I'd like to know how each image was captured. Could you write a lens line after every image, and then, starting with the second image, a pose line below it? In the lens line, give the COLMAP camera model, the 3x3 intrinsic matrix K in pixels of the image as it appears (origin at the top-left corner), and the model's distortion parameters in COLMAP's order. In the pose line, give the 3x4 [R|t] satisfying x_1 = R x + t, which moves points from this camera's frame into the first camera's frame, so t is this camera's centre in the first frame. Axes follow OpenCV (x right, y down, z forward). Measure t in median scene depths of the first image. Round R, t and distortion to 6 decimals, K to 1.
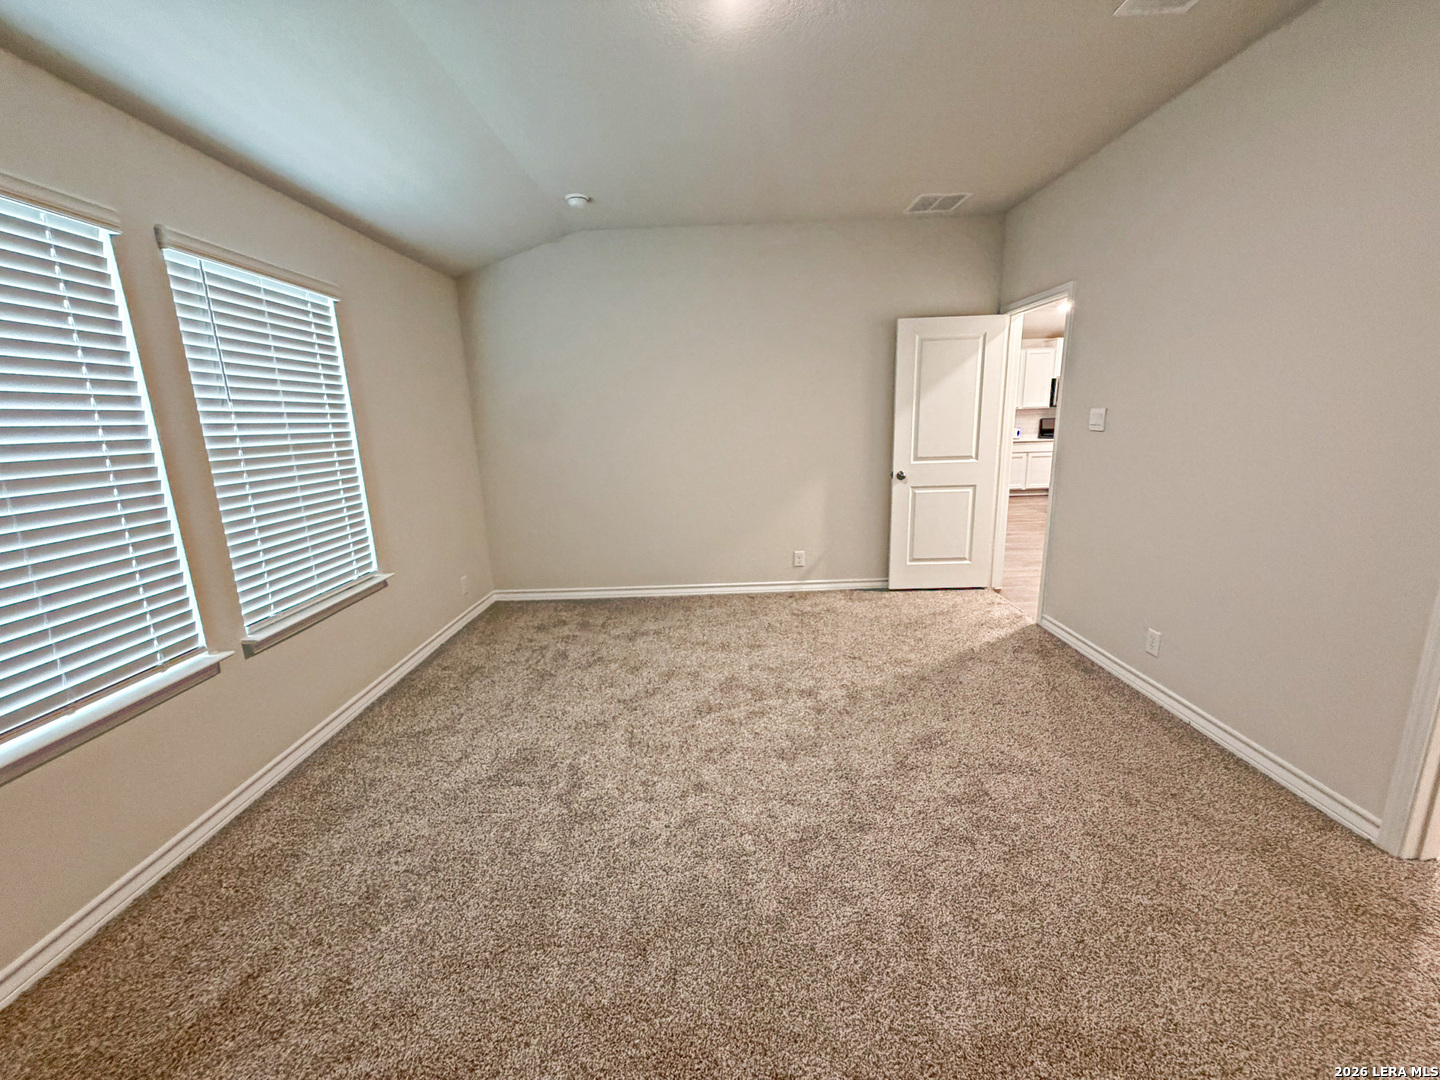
lens RADIAL K [[578.5, 0, 721.9], [0, 578.5, 541.7], [0, 0, 1]] dist [0.000180, 0.000273]
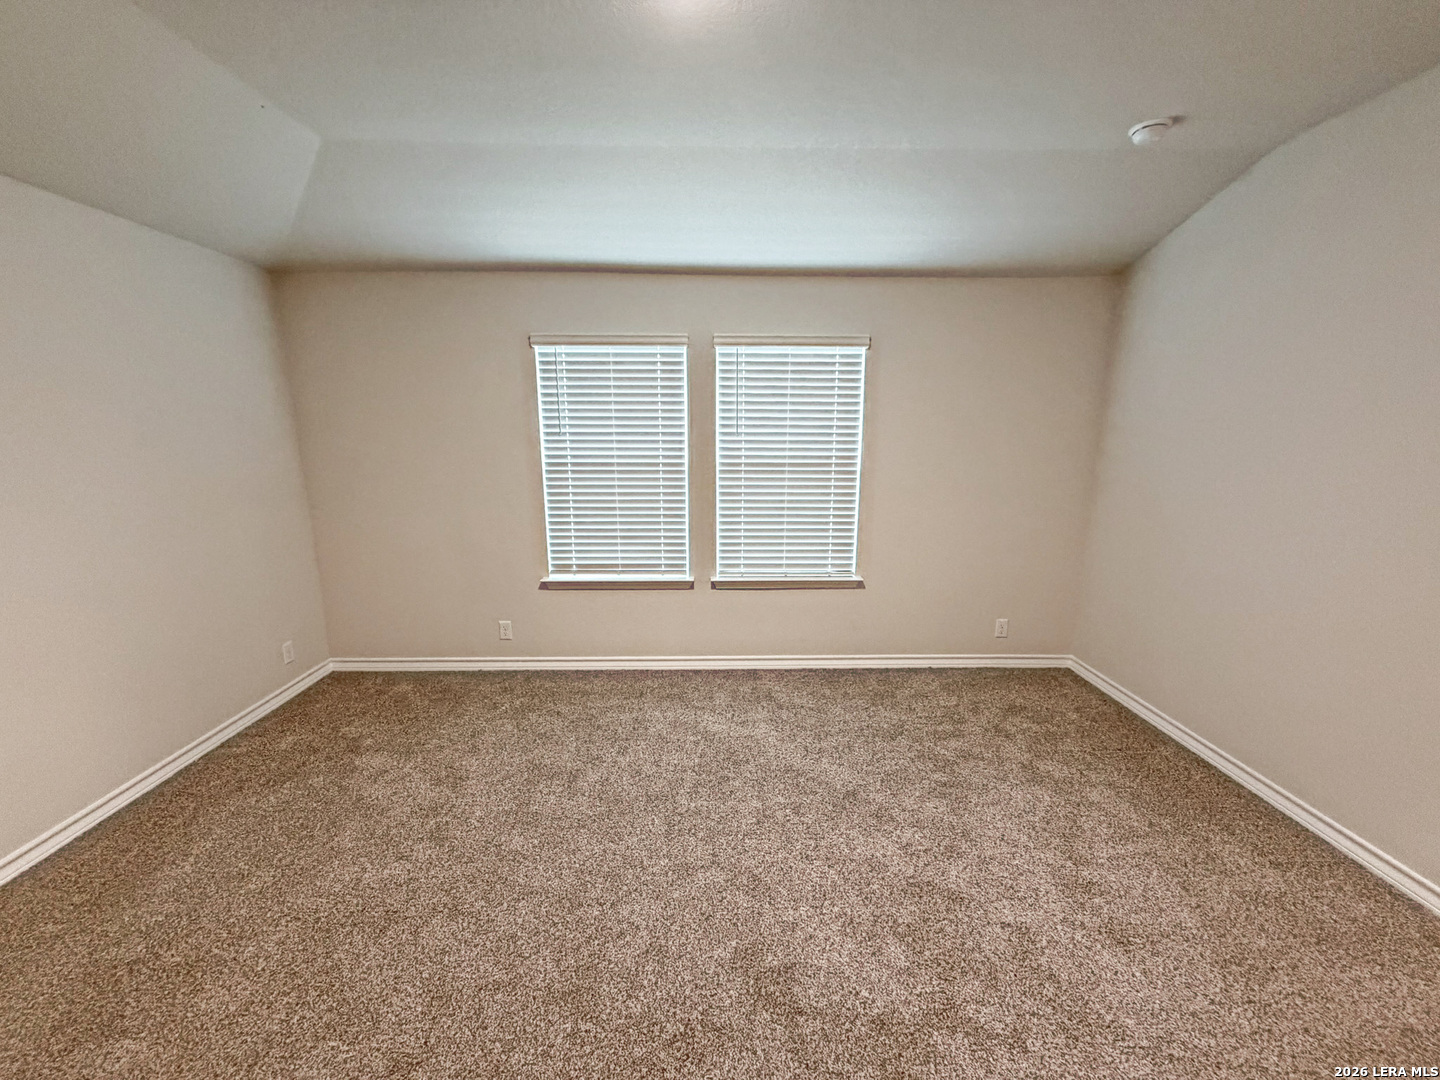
lens RADIAL K [[578.5, 0, 721.9], [0, 578.5, 541.7], [0, 0, 1]] dist [0.000180, 0.000273]
pose [[0.005085, 0.221012, -0.975258, 0.552778], [-0.215684, 0.952557, 0.214743, -0.209236], [0.976450, 0.209255, 0.052513, 0.671760]]
